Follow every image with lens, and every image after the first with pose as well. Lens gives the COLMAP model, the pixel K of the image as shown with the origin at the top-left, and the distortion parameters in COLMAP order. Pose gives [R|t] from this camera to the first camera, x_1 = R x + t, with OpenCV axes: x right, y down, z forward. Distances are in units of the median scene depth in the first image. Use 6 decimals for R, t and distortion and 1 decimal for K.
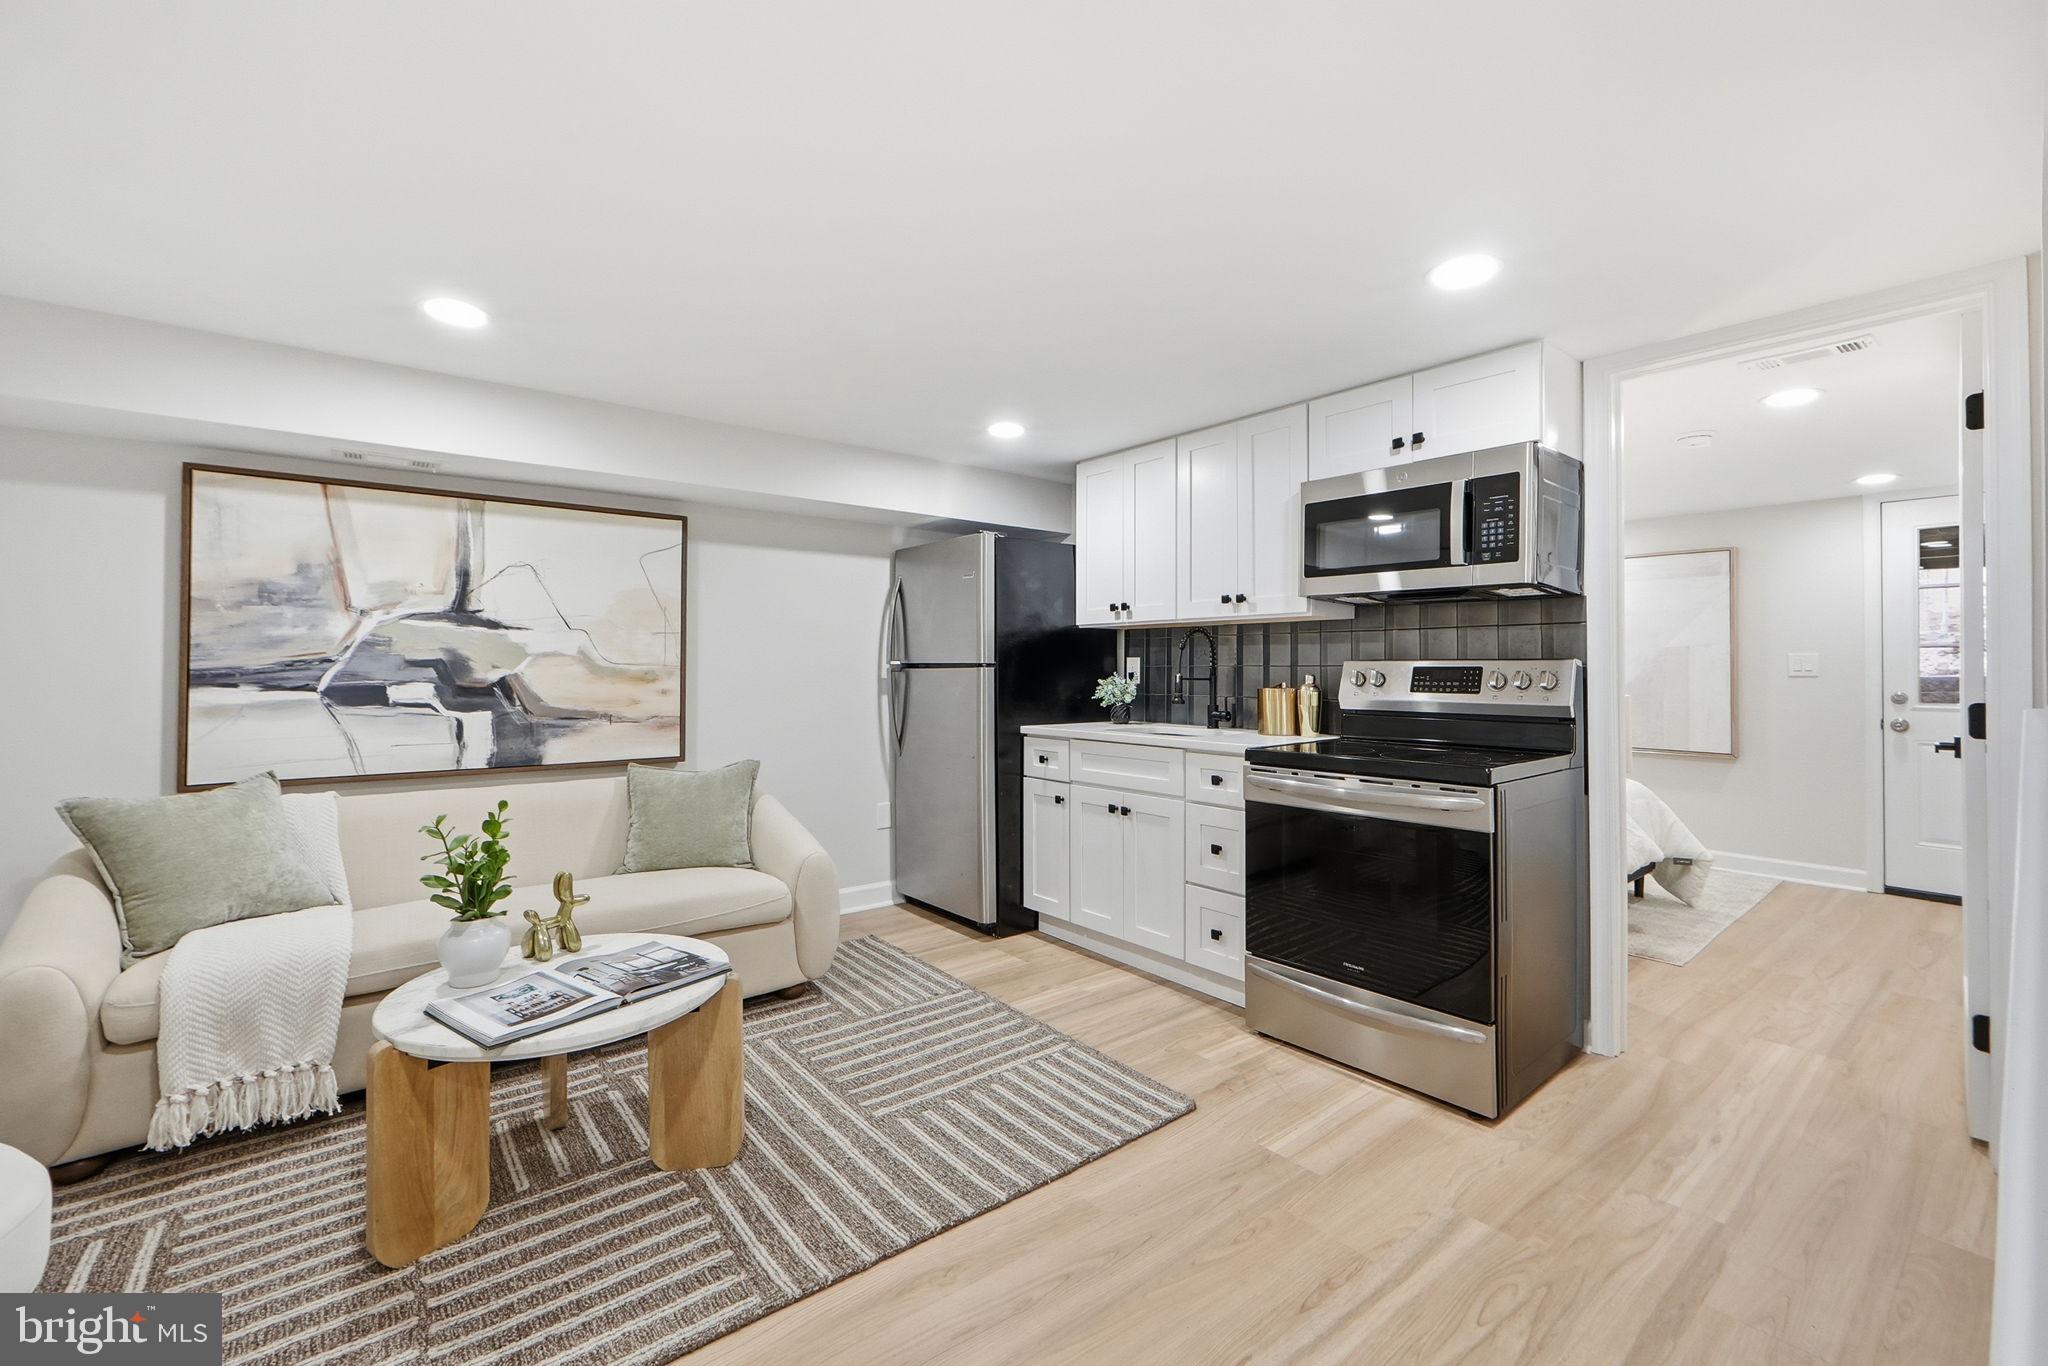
lens RADIAL K [[872.5, 0, 1024.0], [0, 872.5, 683.0], [0, 0, 1]] dist [-0.002436, -0.000048]
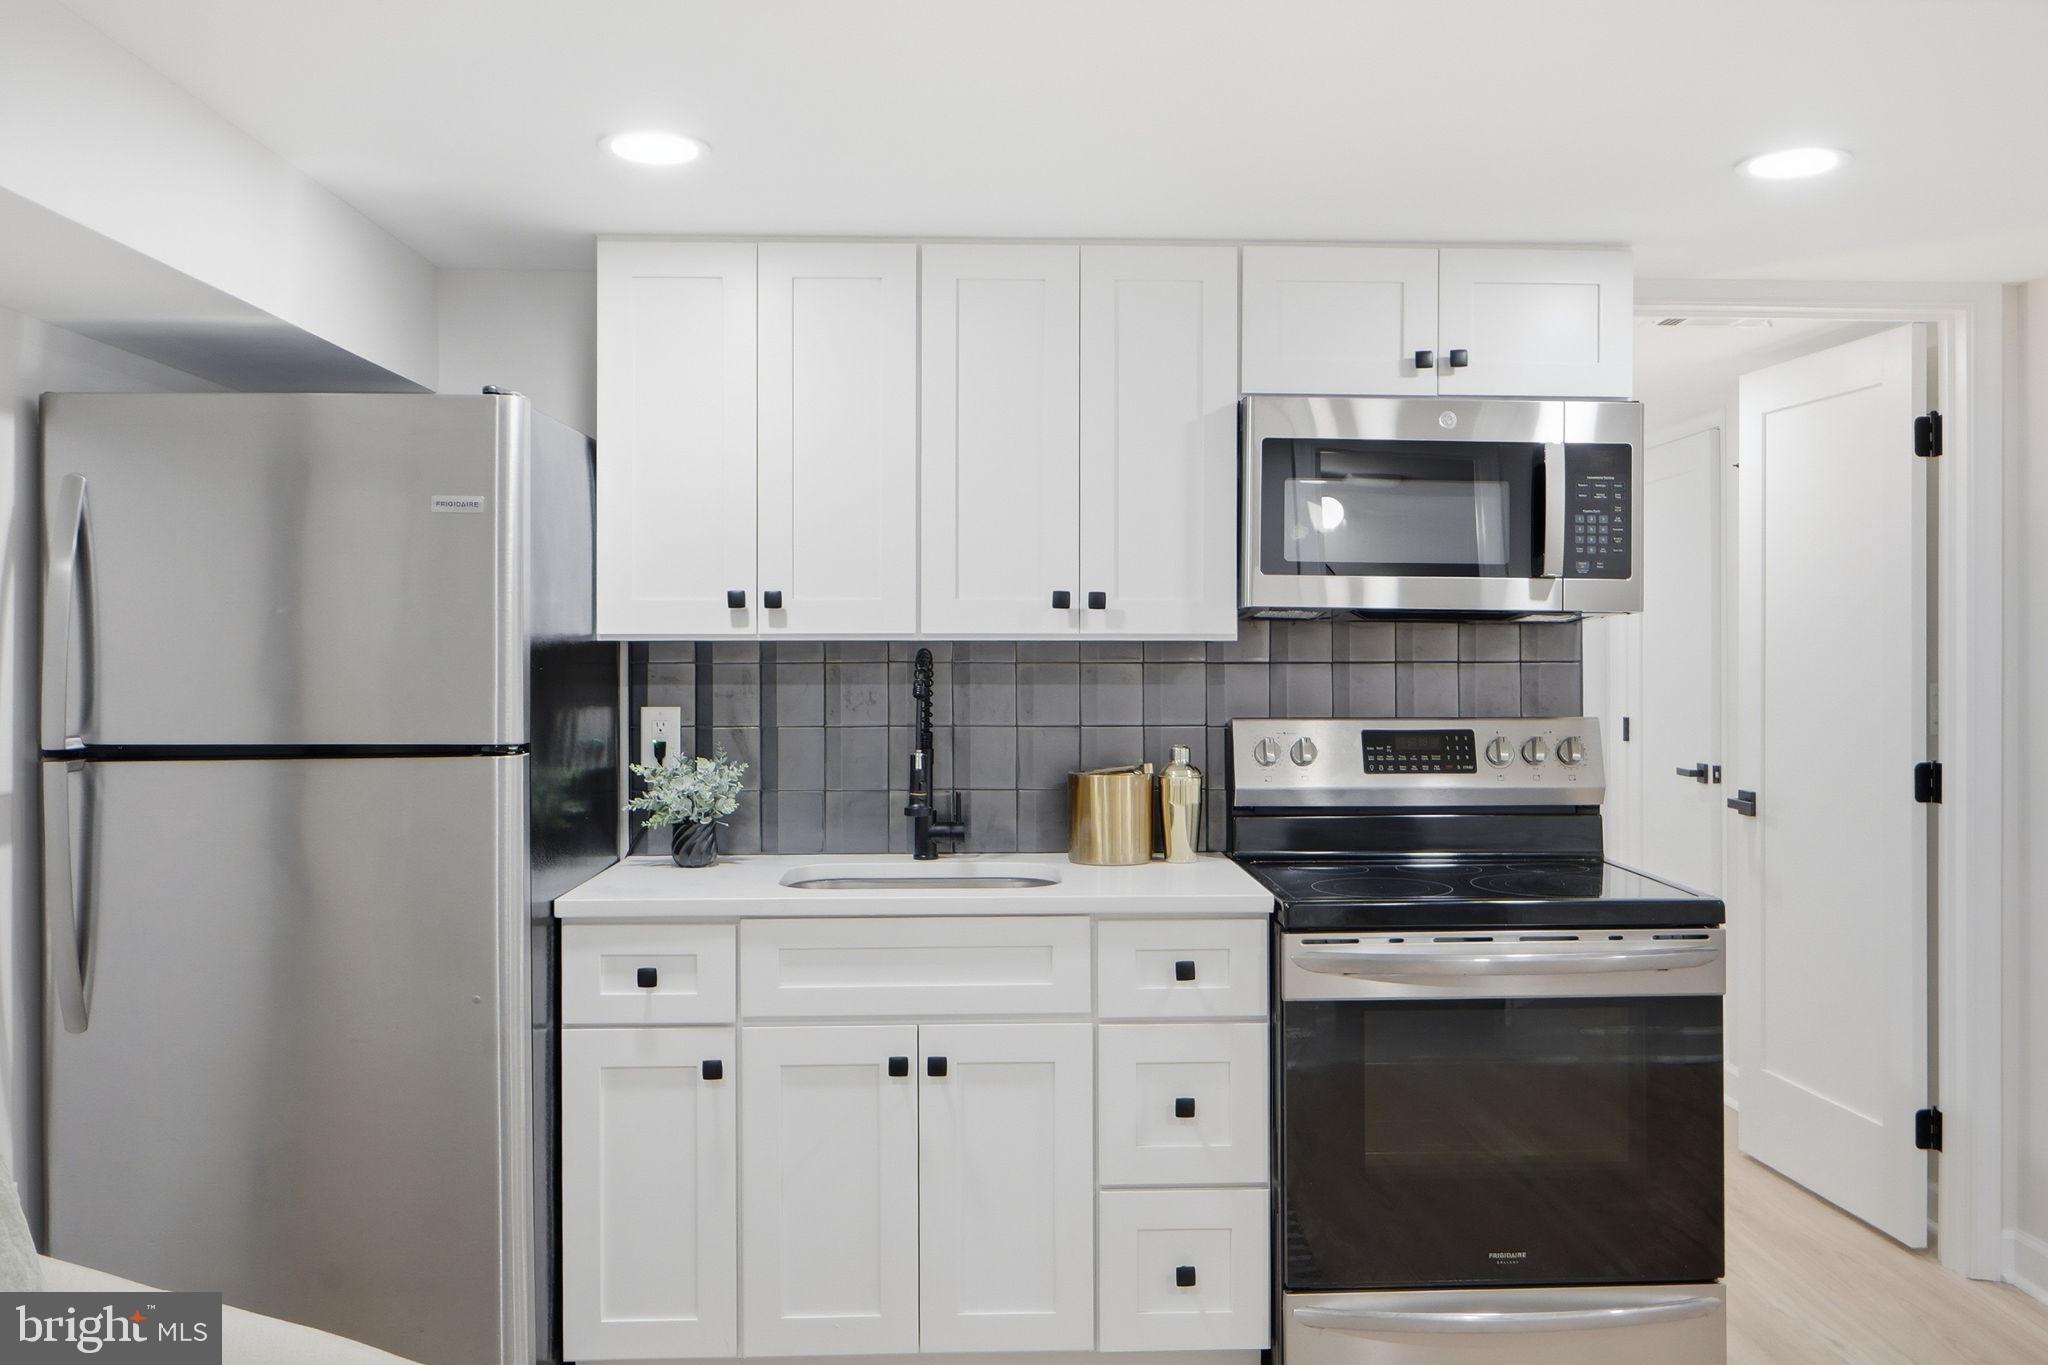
lens RADIAL K [[1796.9, 0, 1024.0], [0, 1796.9, 682.5], [0, 0, 1]] dist [0.013334, 0.004229]
pose [[0.595743, -0.023543, 0.802830, -0.667521], [0.014506, 0.999723, 0.018552, -0.076383], [-0.803044, 0.000593, 0.595919, 0.454648]]
